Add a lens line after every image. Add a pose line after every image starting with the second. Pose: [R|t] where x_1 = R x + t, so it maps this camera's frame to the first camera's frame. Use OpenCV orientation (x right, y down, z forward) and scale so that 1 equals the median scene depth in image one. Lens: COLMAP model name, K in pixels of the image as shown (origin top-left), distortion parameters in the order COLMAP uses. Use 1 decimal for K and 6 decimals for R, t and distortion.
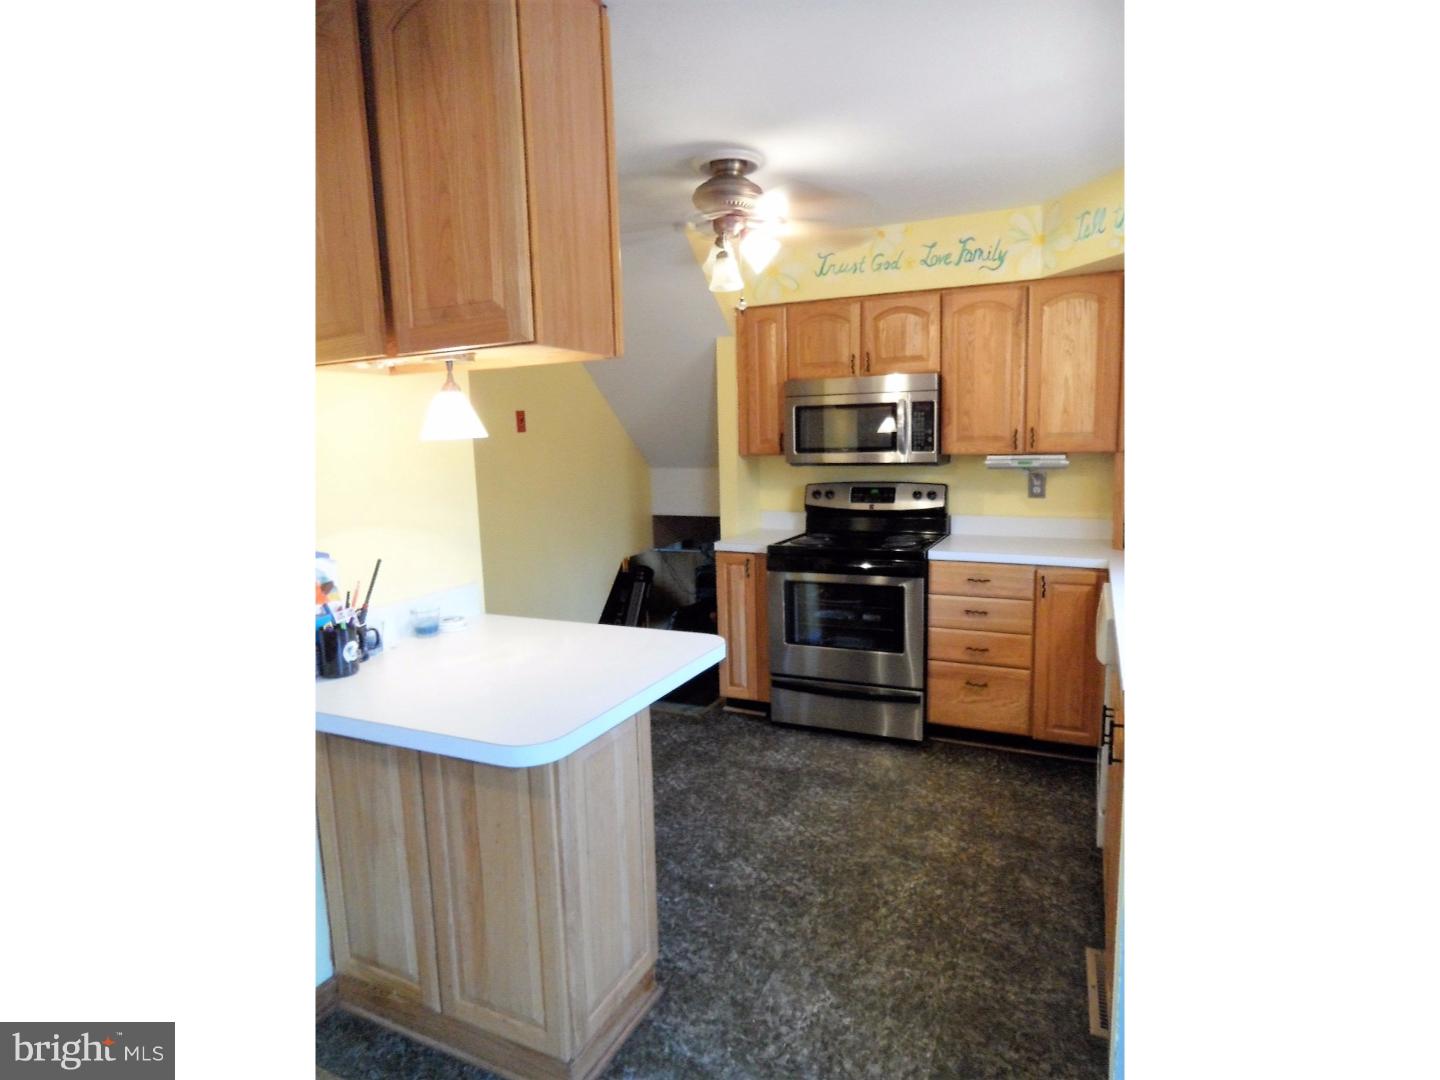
lens RADIAL K [[781.2, 0, 726.0], [0, 781.2, 543.4], [0, 0, 1]] dist [-0.000048, 0.000492]
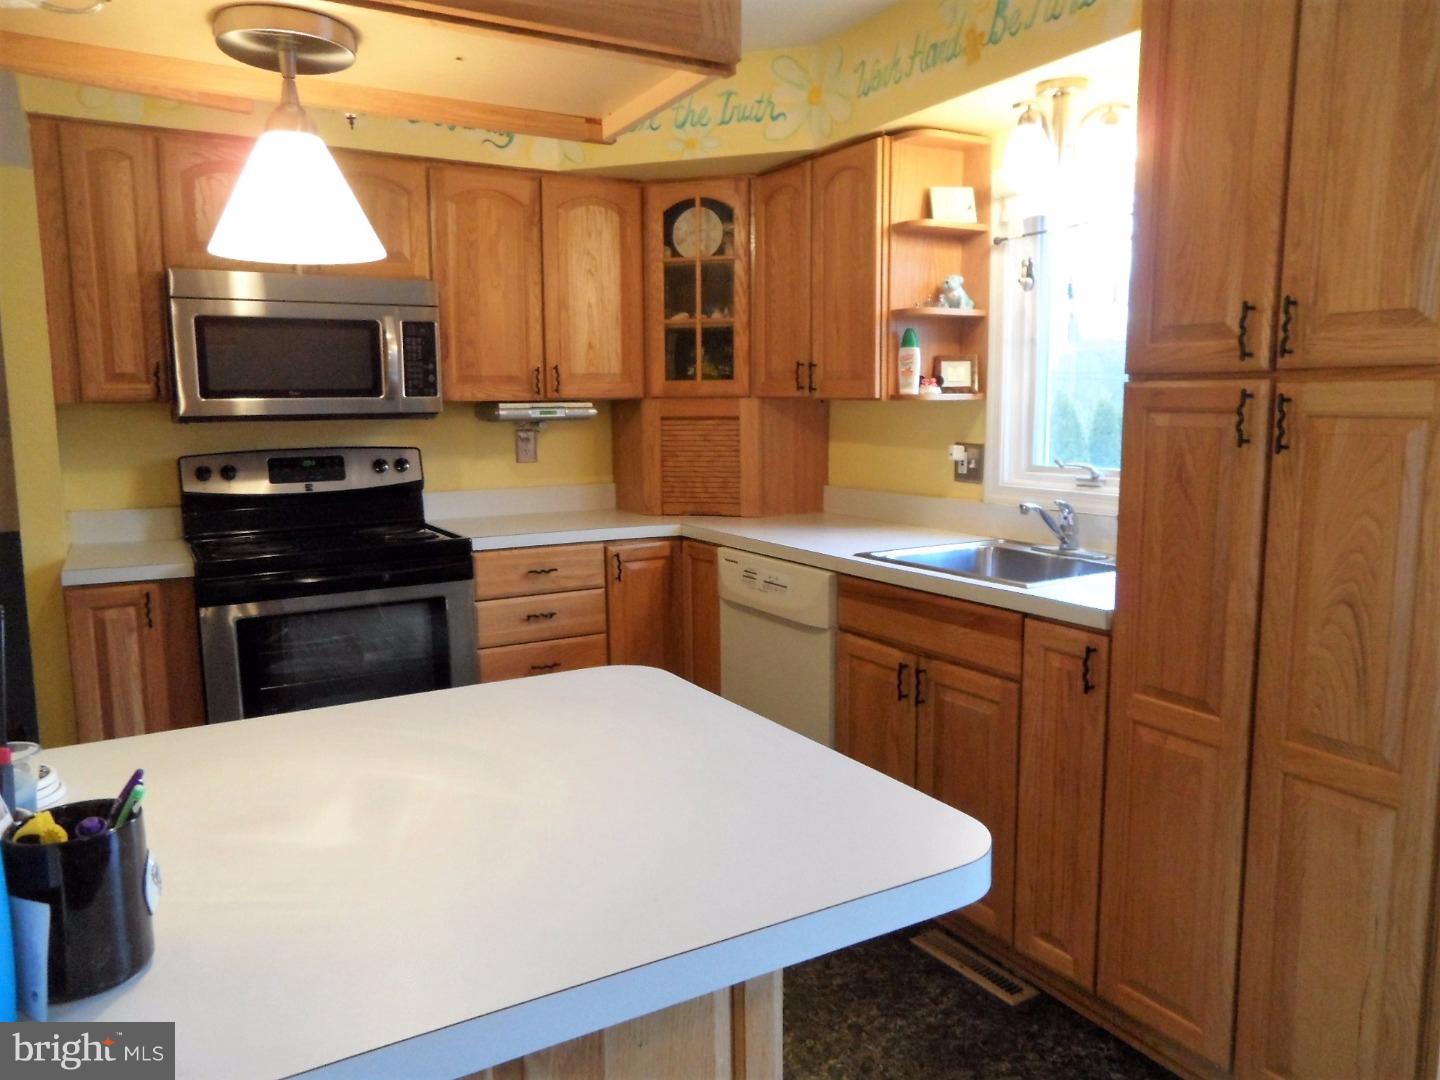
lens RADIAL K [[1043.8, 0, 722.9], [0, 1043.8, 540.5], [0, 0, 1]] dist [-0.041692, 0.043438]
pose [[0.565371, -0.089528, 0.819963, -0.365530], [0.112715, 0.993152, 0.030720, 0.007996], [-0.817099, 0.075054, 0.571591, 0.301630]]
